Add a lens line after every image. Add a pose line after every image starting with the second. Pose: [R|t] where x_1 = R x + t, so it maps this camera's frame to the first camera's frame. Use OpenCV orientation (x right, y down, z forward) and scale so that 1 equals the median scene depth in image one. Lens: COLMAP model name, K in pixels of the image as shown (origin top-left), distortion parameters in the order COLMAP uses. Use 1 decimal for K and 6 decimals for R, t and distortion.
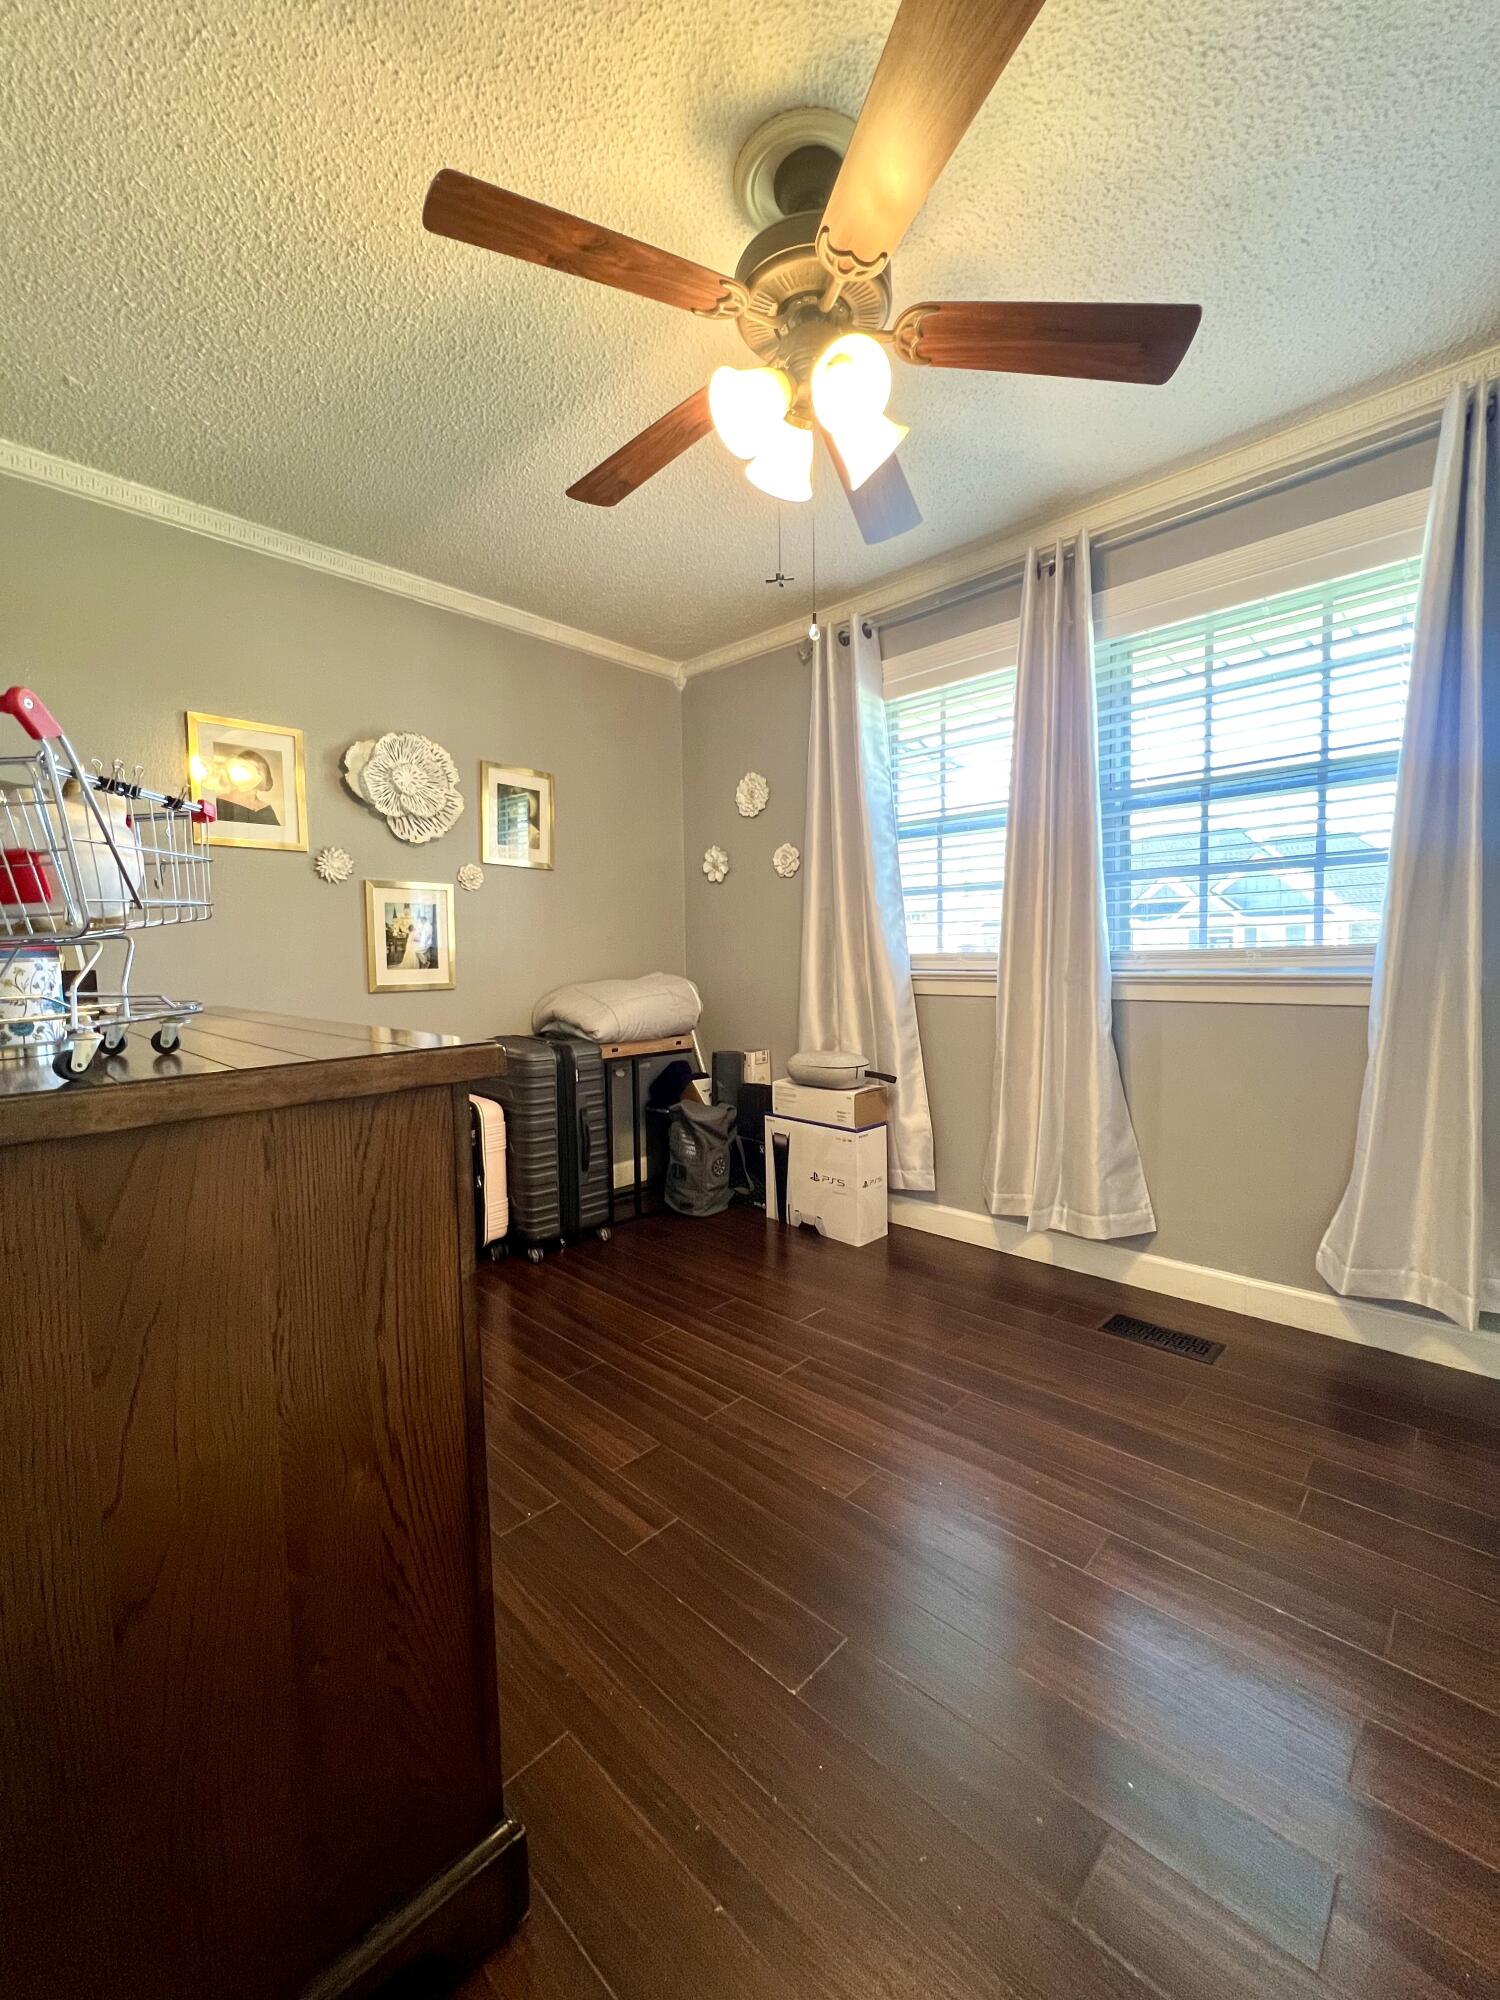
lens RADIAL K [[800.8, 0, 750.9], [0, 800.8, 1007.7], [0, 0, 1]] dist [-0.002442, 0.000203]
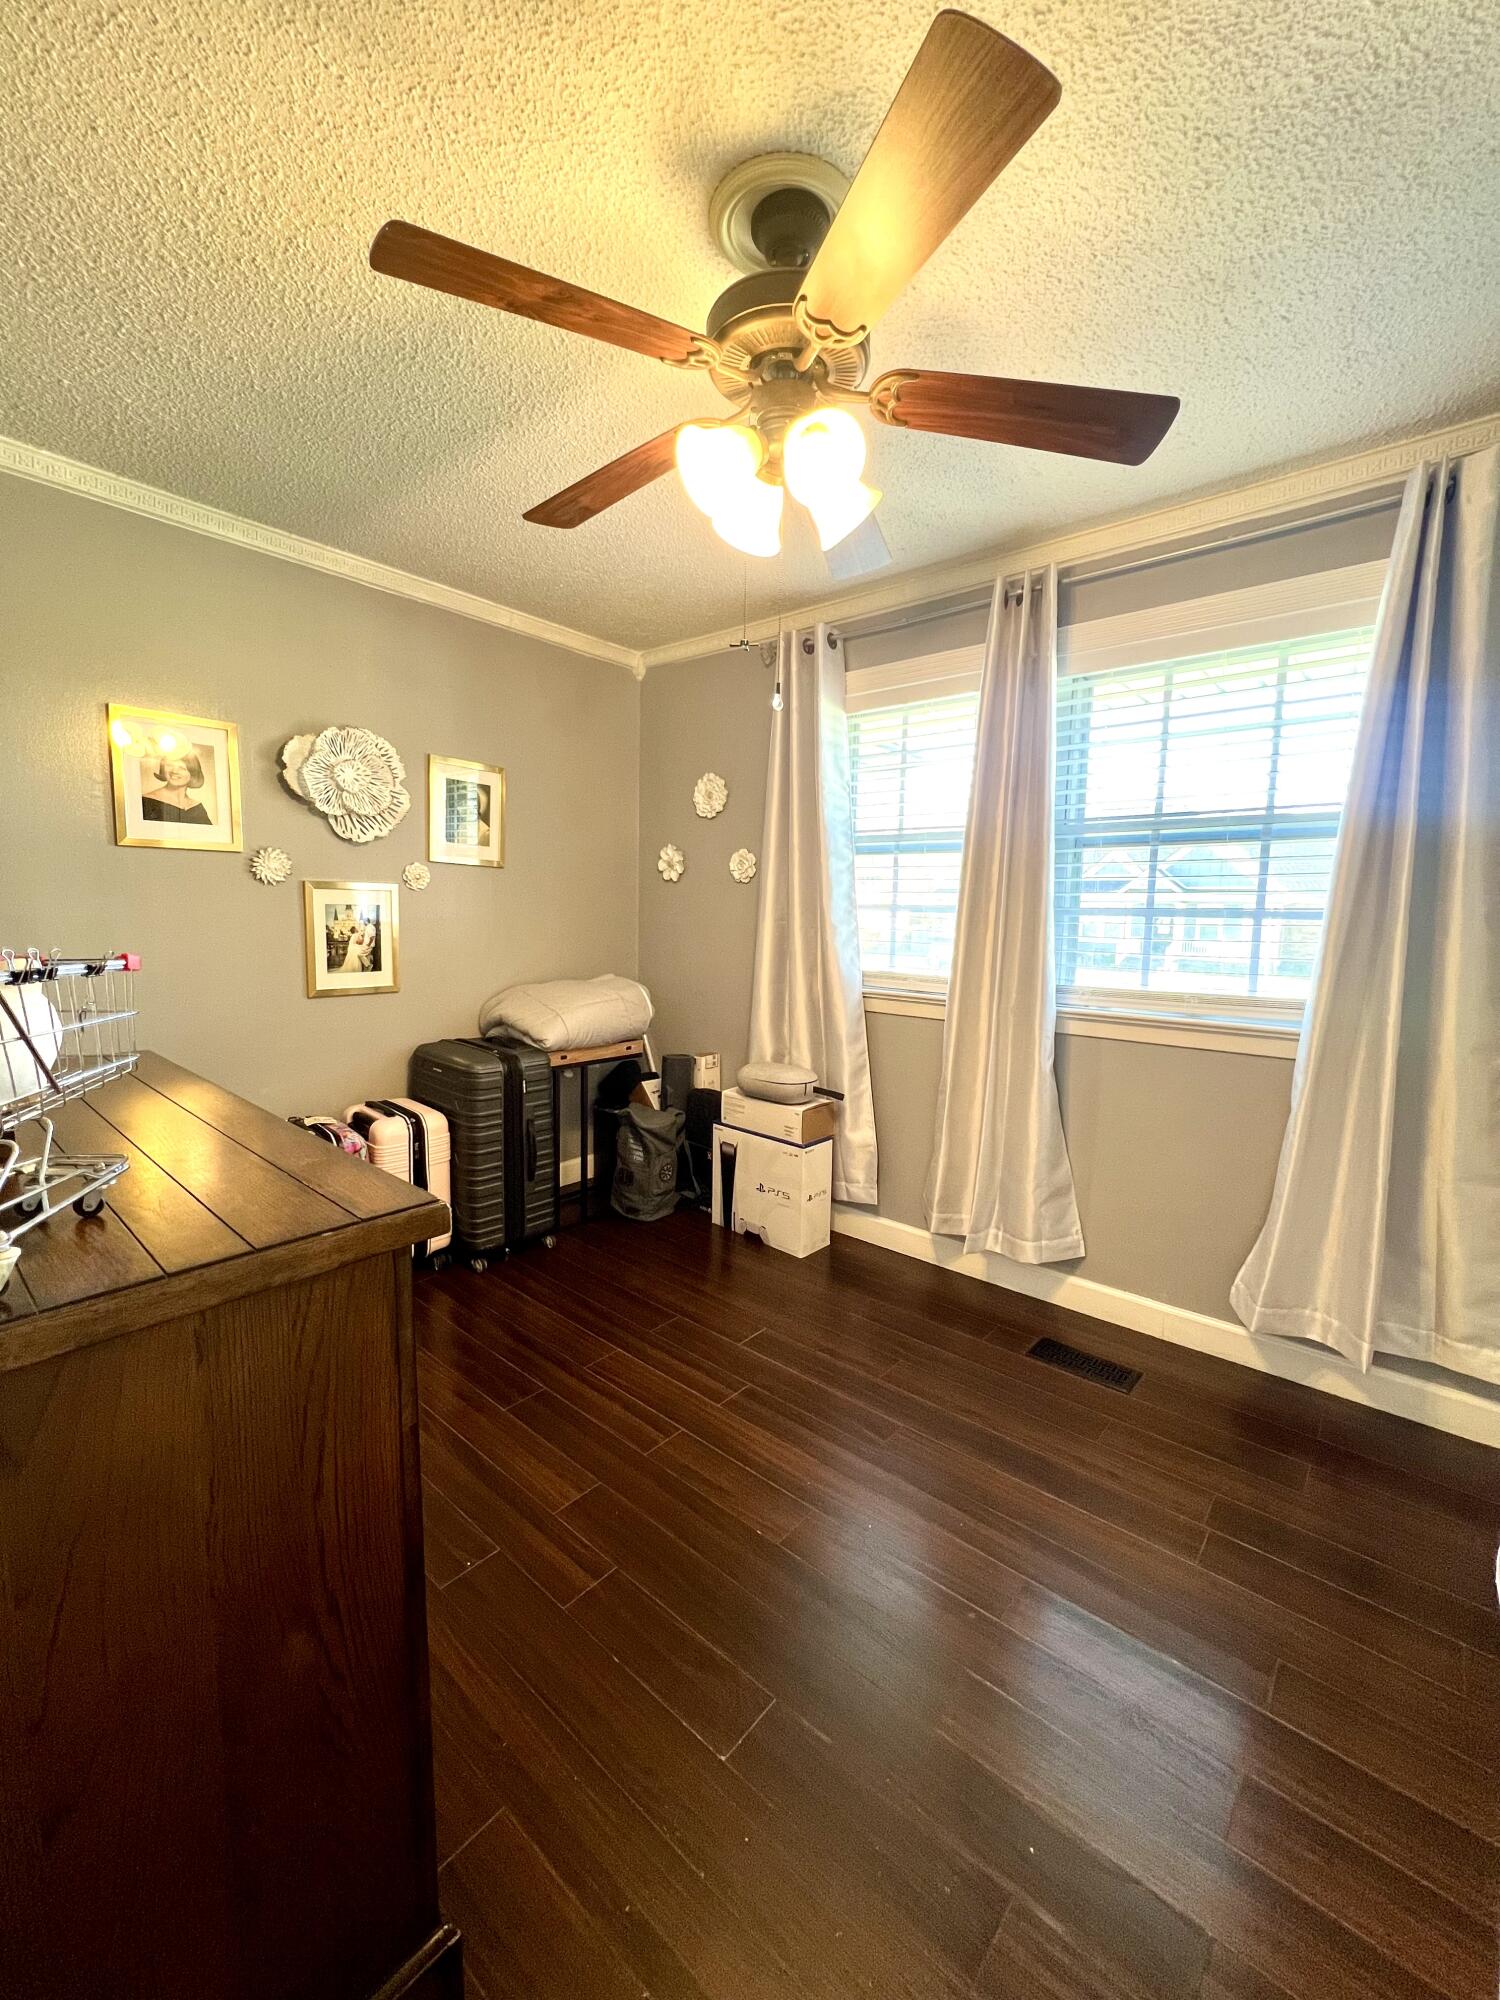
lens RADIAL K [[800.8, 0, 749.7], [0, 800.8, 1005.6], [0, 0, 1]] dist [-0.002442, 0.000203]
pose [[0.997794, 0.029136, 0.059647, -0.001917], [-0.032365, 0.998021, 0.053917, -0.118088], [-0.057958, -0.055728, 0.996762, 0.004437]]
